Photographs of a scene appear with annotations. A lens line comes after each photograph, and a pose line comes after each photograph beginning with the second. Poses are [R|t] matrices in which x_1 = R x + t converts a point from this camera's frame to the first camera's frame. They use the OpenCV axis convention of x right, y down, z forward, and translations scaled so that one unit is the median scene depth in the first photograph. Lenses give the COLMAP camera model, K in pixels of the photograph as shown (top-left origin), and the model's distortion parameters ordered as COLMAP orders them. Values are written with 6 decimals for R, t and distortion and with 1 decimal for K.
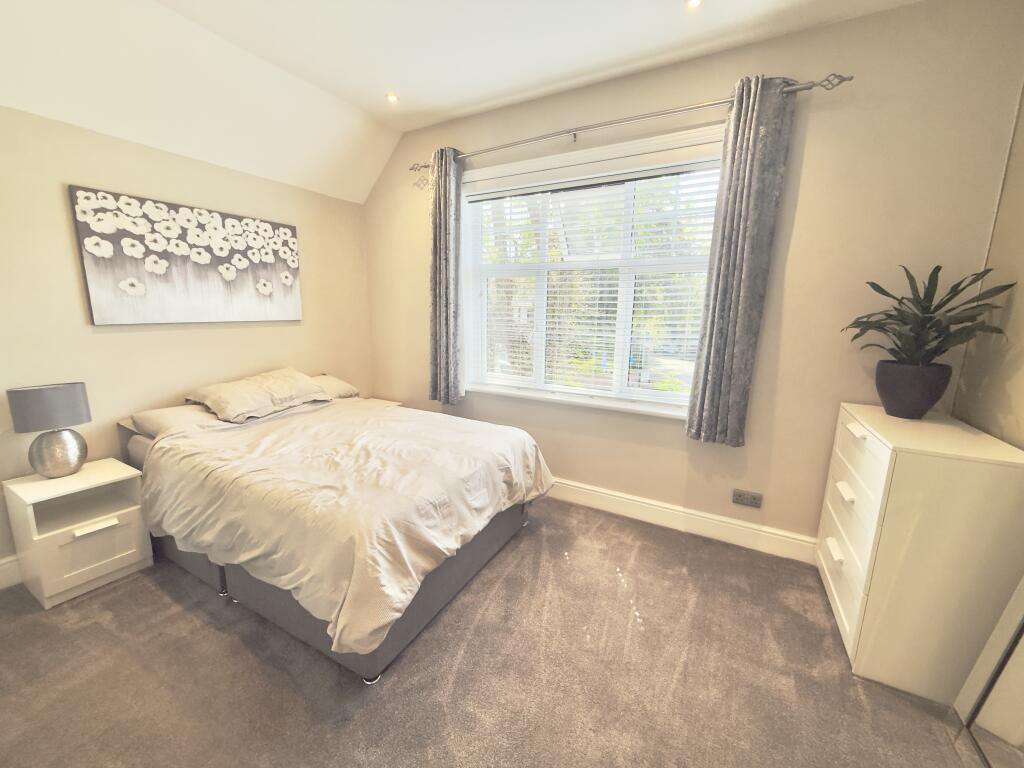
lens RADIAL K [[408.6, 0, 508.8], [0, 408.6, 385.0], [0, 0, 1]] dist [0.000879, -0.001150]
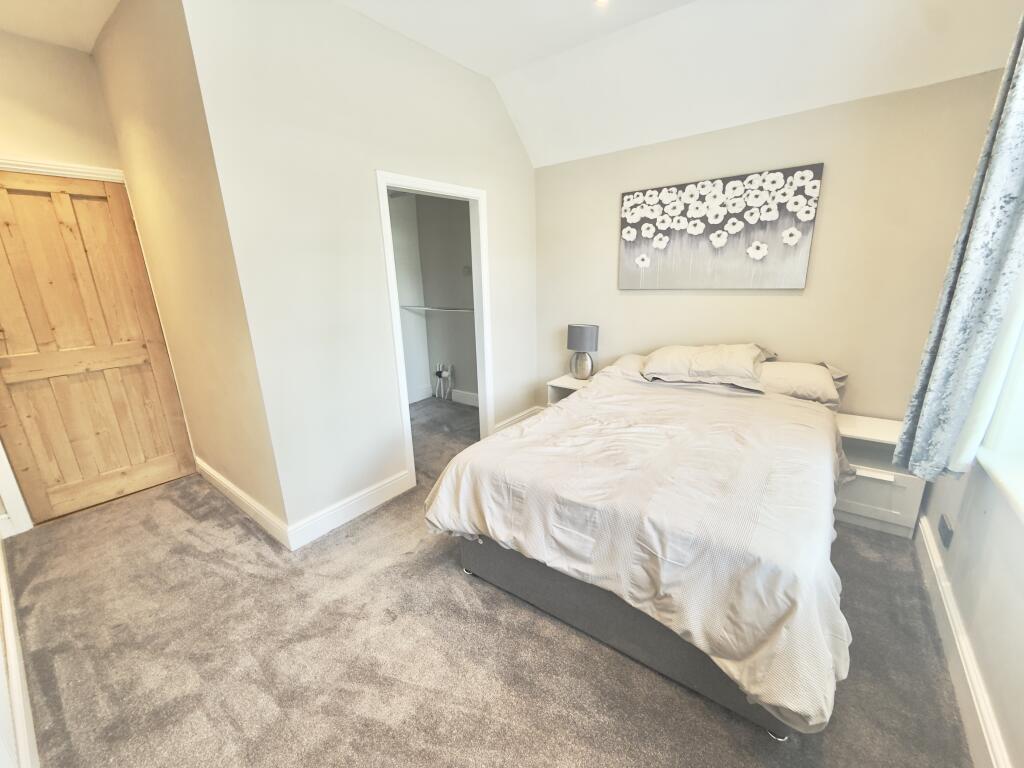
lens RADIAL K [[408.6, 0, 510.9], [0, 408.6, 384.9], [0, 0, 1]] dist [0.000879, -0.001150]
pose [[-0.146770, 0.257681, -0.955018, 0.451642], [-0.152330, 0.948068, 0.279217, -0.142487], [0.977371, 0.186459, -0.099896, 0.684880]]
